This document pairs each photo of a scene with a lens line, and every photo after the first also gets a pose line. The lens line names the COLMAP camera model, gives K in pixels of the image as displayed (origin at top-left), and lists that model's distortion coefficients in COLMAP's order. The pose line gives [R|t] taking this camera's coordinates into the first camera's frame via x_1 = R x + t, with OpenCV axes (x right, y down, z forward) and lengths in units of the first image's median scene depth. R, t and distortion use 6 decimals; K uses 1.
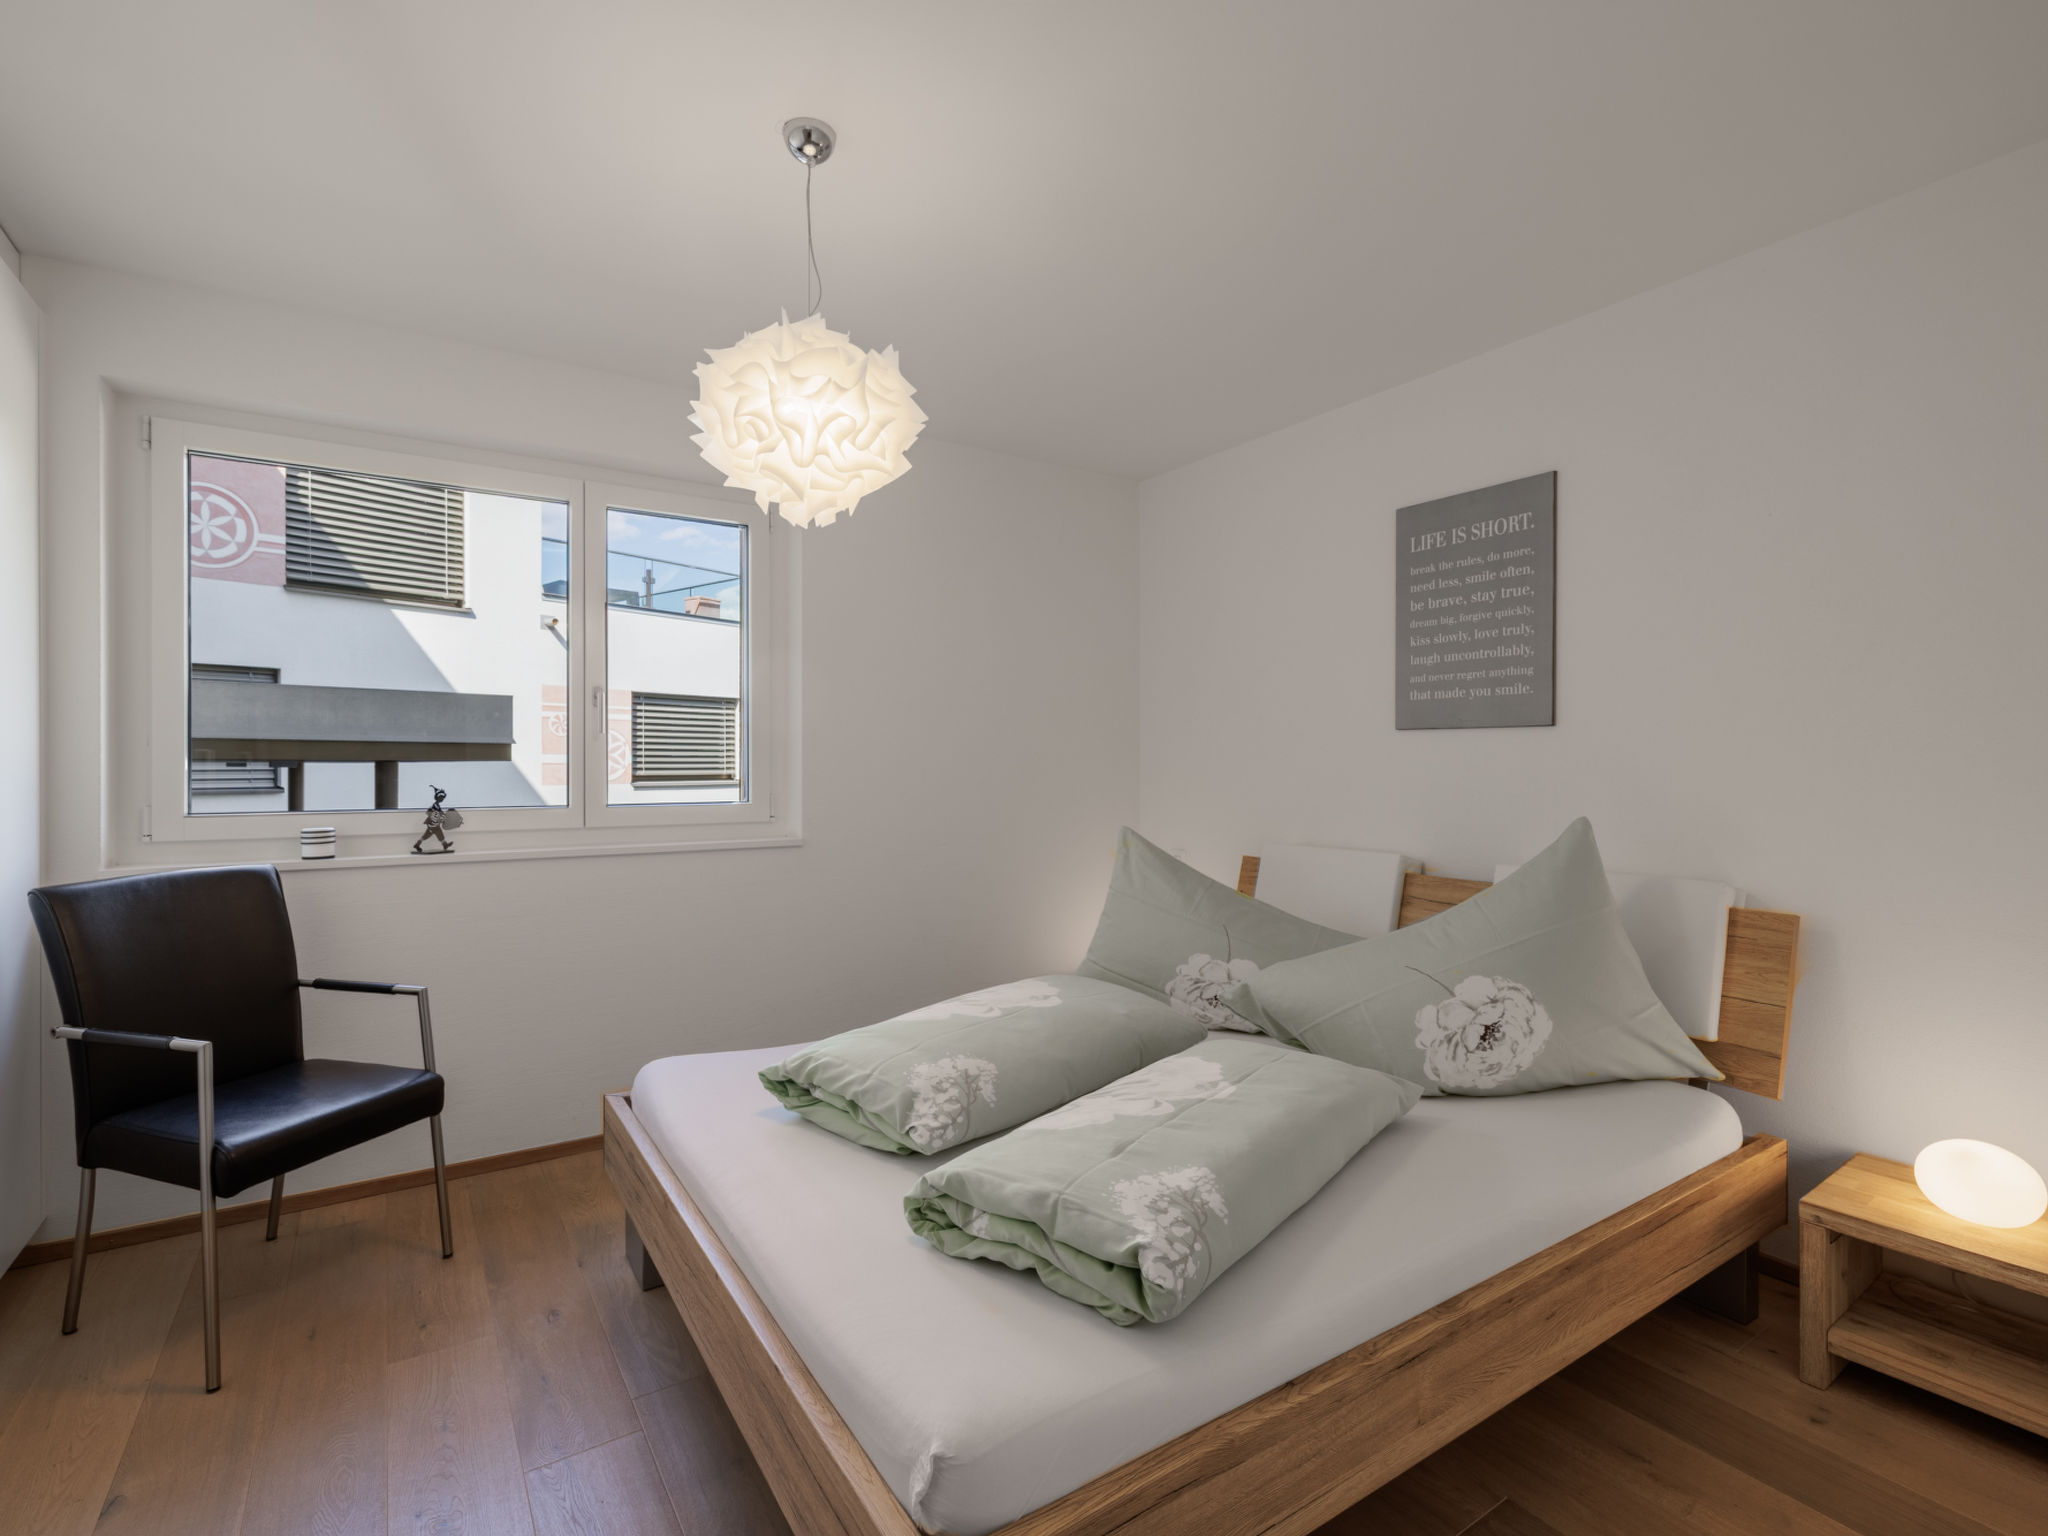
lens RADIAL K [[955.5, 0, 1023.0], [0, 955.5, 769.2], [0, 0, 1]] dist [-0.002342, -0.000138]
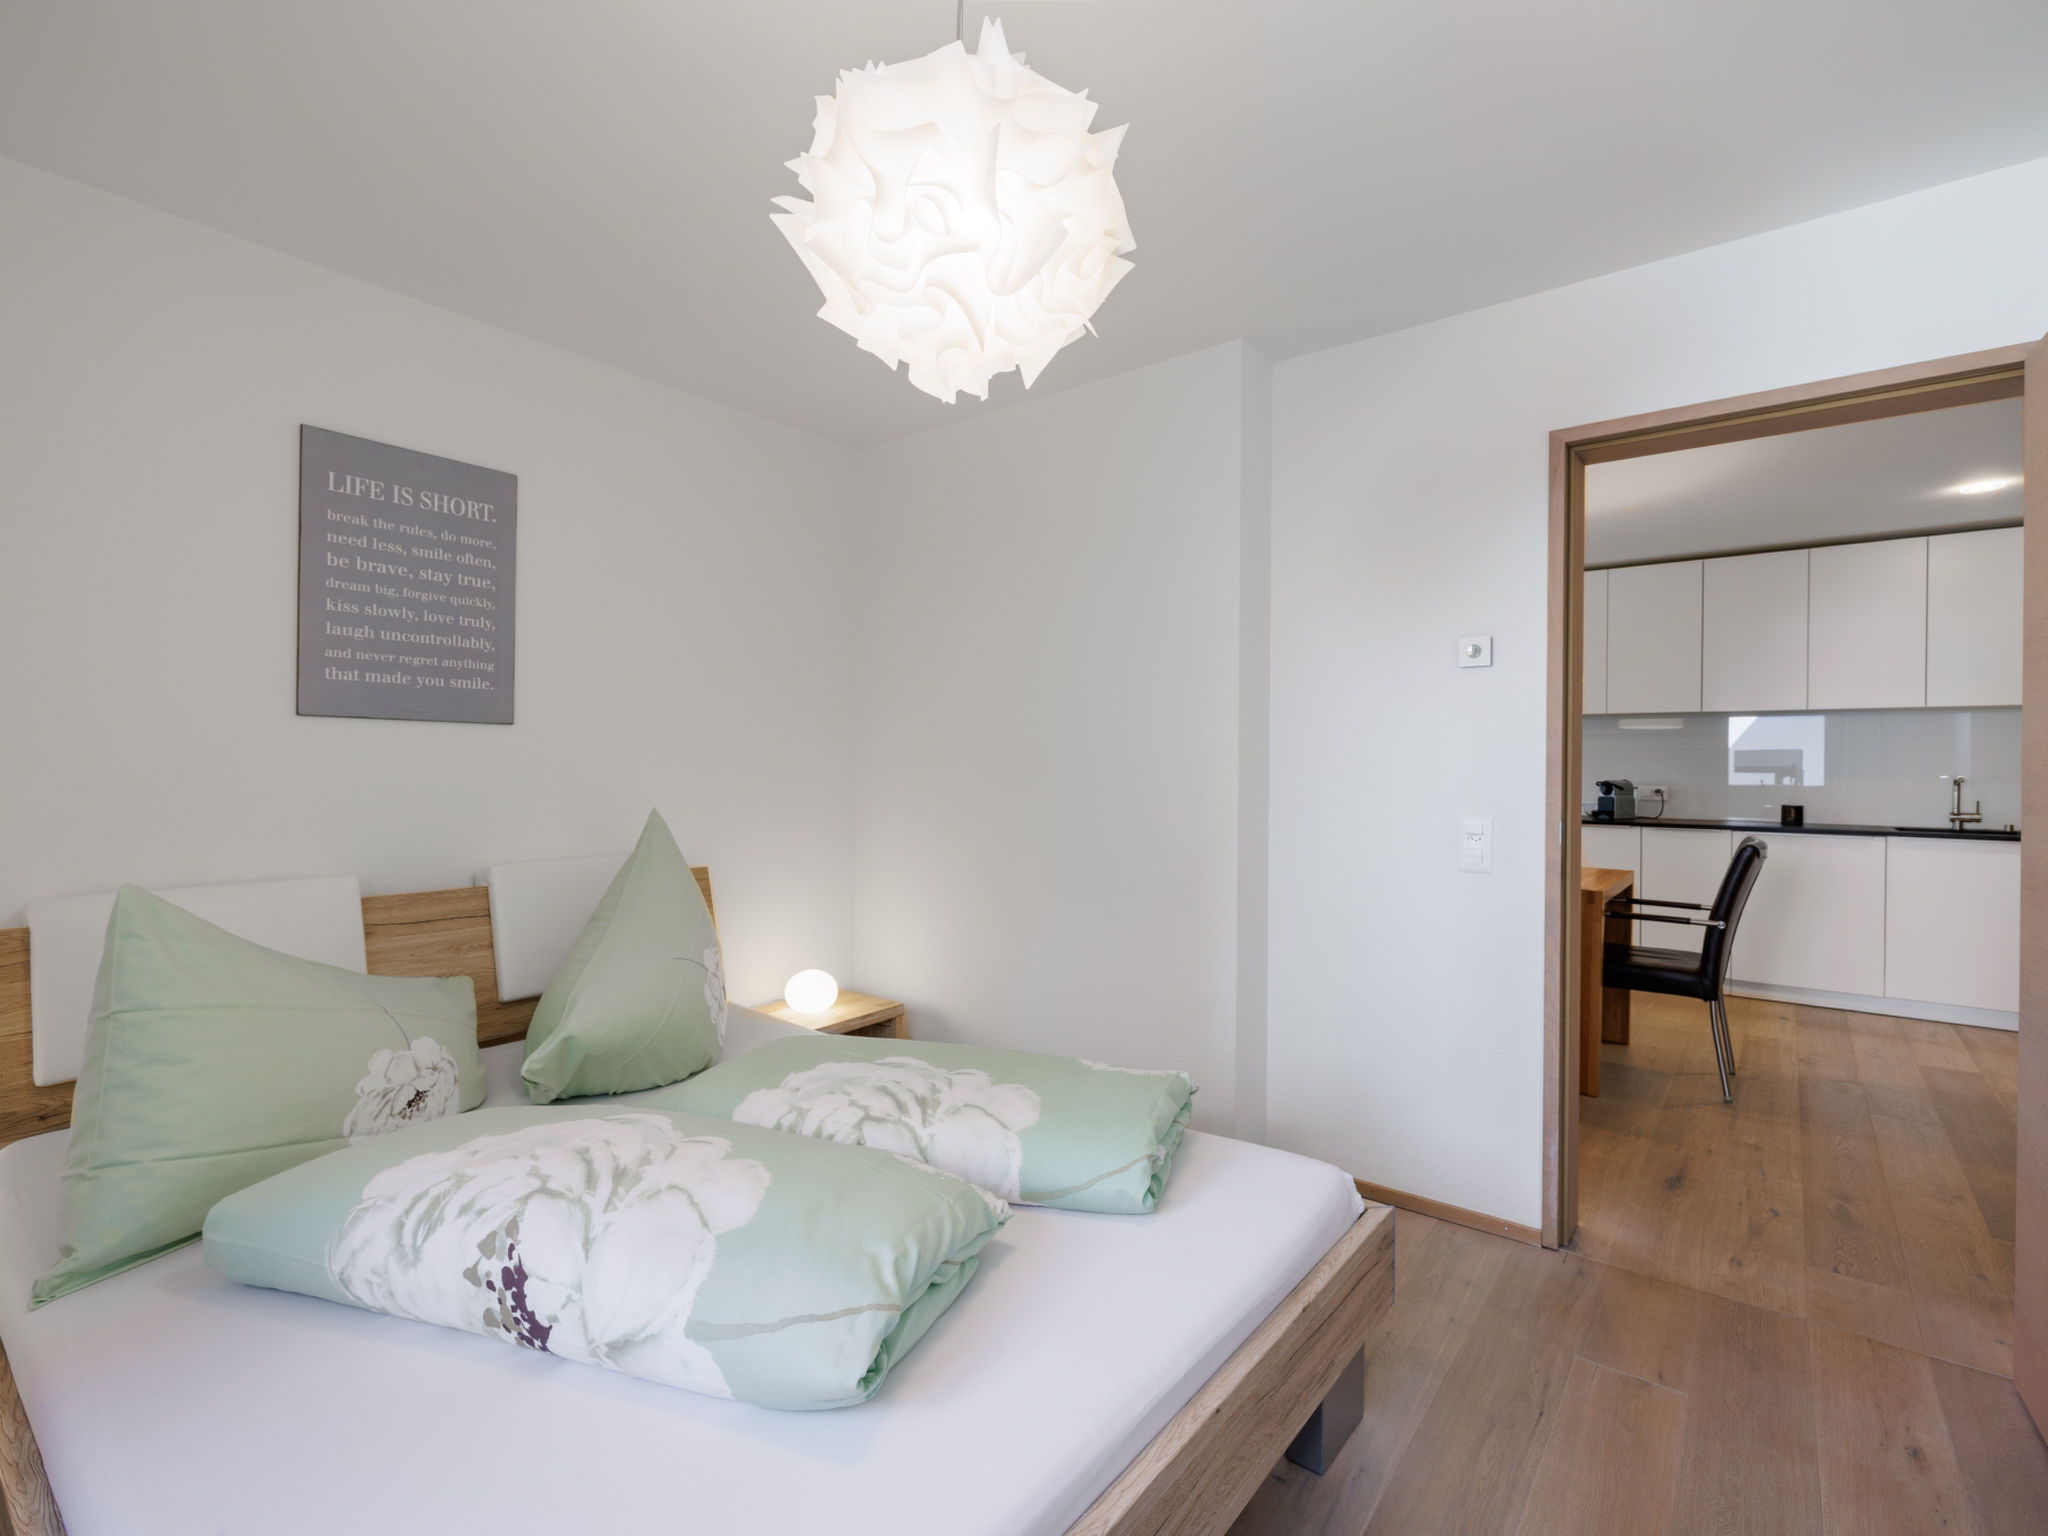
lens RADIAL K [[955.5, 0, 1023.7], [0, 955.5, 768.3], [0, 0, 1]] dist [-0.002342, -0.000138]
pose [[-0.316097, -0.006354, 0.948706, -0.547641], [-0.003171, 0.999979, 0.005641, -0.005808], [-0.948722, -0.001225, -0.316110, 0.752346]]
